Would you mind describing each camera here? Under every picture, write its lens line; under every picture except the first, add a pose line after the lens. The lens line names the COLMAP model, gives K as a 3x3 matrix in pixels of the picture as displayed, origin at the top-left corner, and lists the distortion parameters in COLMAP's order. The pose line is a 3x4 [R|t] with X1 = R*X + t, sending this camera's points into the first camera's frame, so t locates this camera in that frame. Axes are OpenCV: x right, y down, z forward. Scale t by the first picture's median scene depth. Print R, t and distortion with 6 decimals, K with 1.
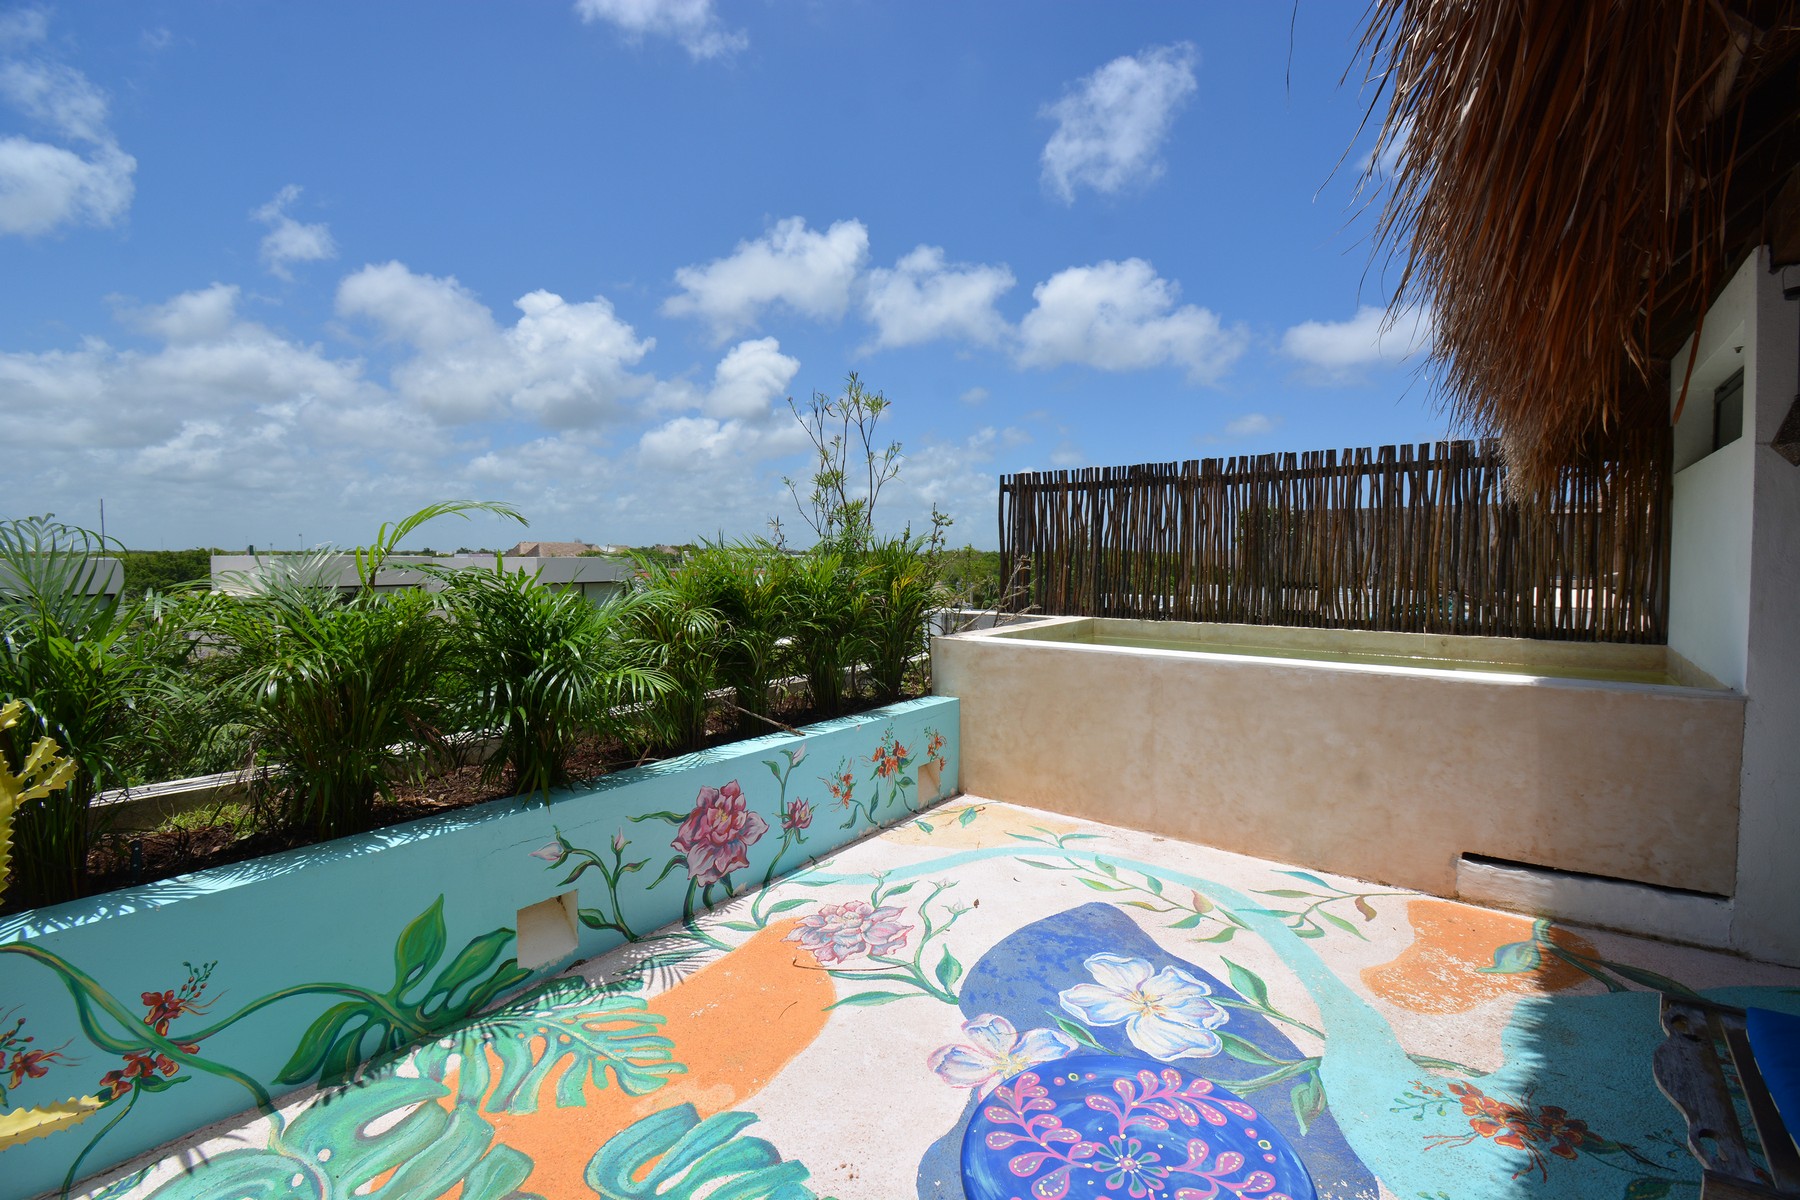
lens RADIAL K [[792.1, 0, 923.3], [0, 792.1, 591.6], [0, 0, 1]] dist [0.019932, -0.025829]
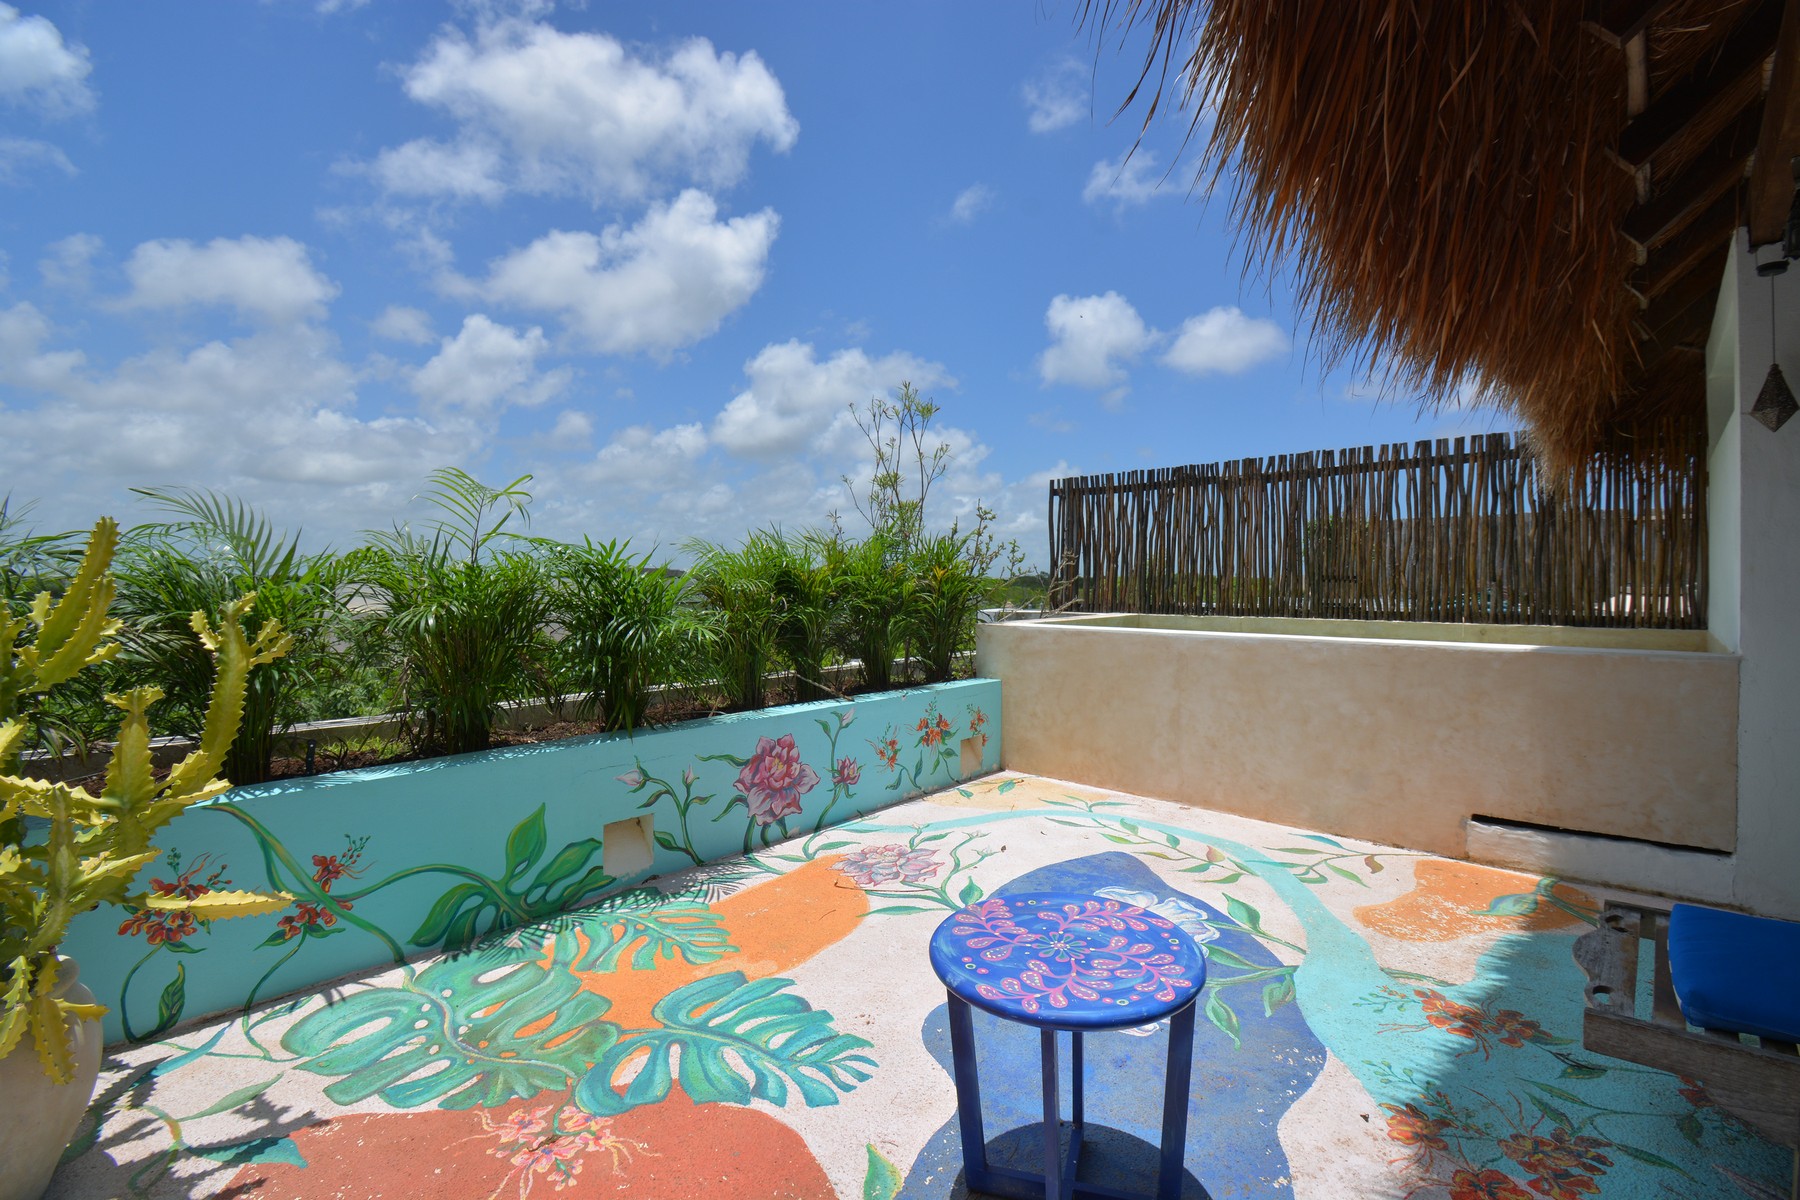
lens RADIAL K [[792.1, 0, 923.3], [0, 792.1, 591.6], [0, 0, 1]] dist [0.019932, -0.025829]
pose [[0.995569, 0.001385, -0.094022, 0.054432], [-0.004421, 0.999475, -0.032089, 0.066631], [0.093928, 0.032362, 0.995053, -0.106313]]
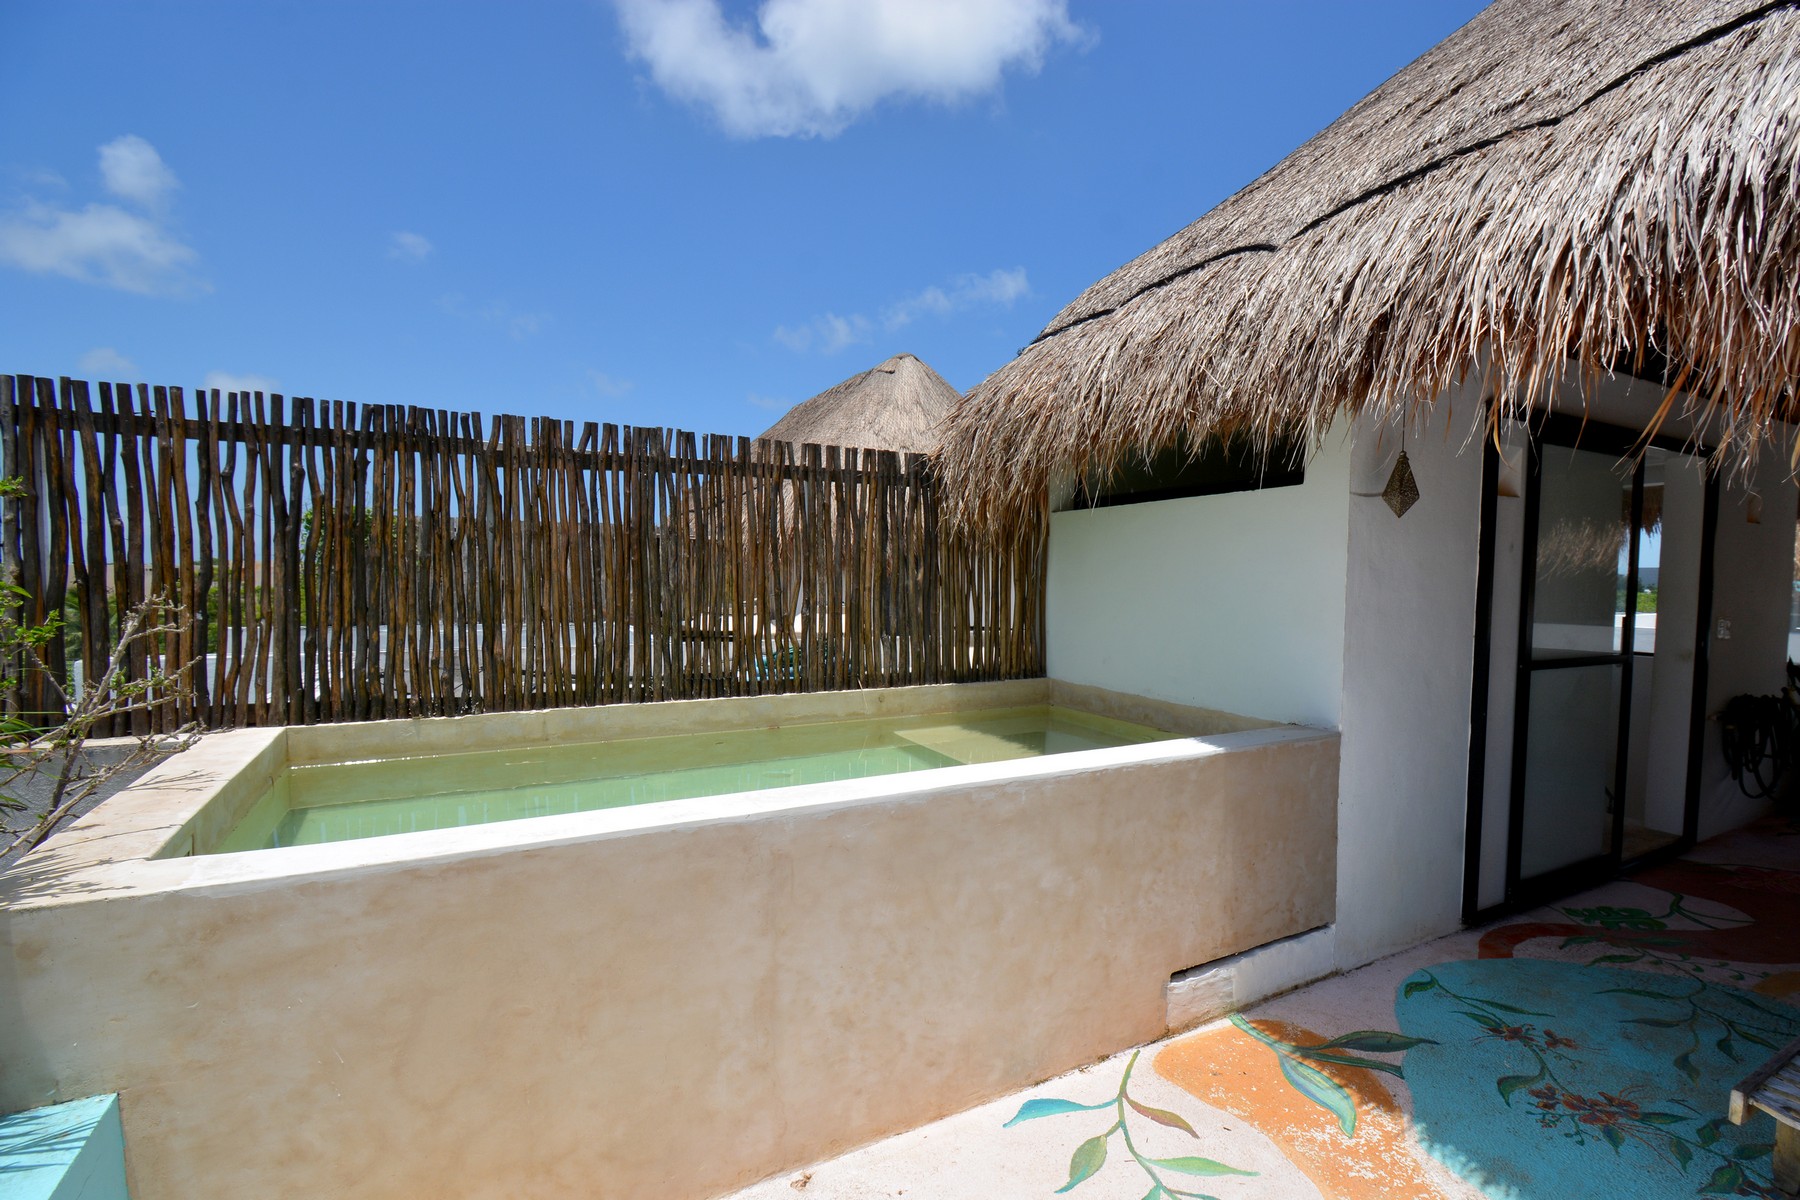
lens RADIAL K [[851.4, 0, 997.1], [0, 851.4, 634.9], [0, 0, 1]] dist [0.021039, -0.027864]
pose [[0.372454, -0.055581, 0.926385, -0.145108], [0.032317, 0.998376, 0.046907, -0.051797], [-0.927488, 0.012467, 0.373646, 0.769403]]
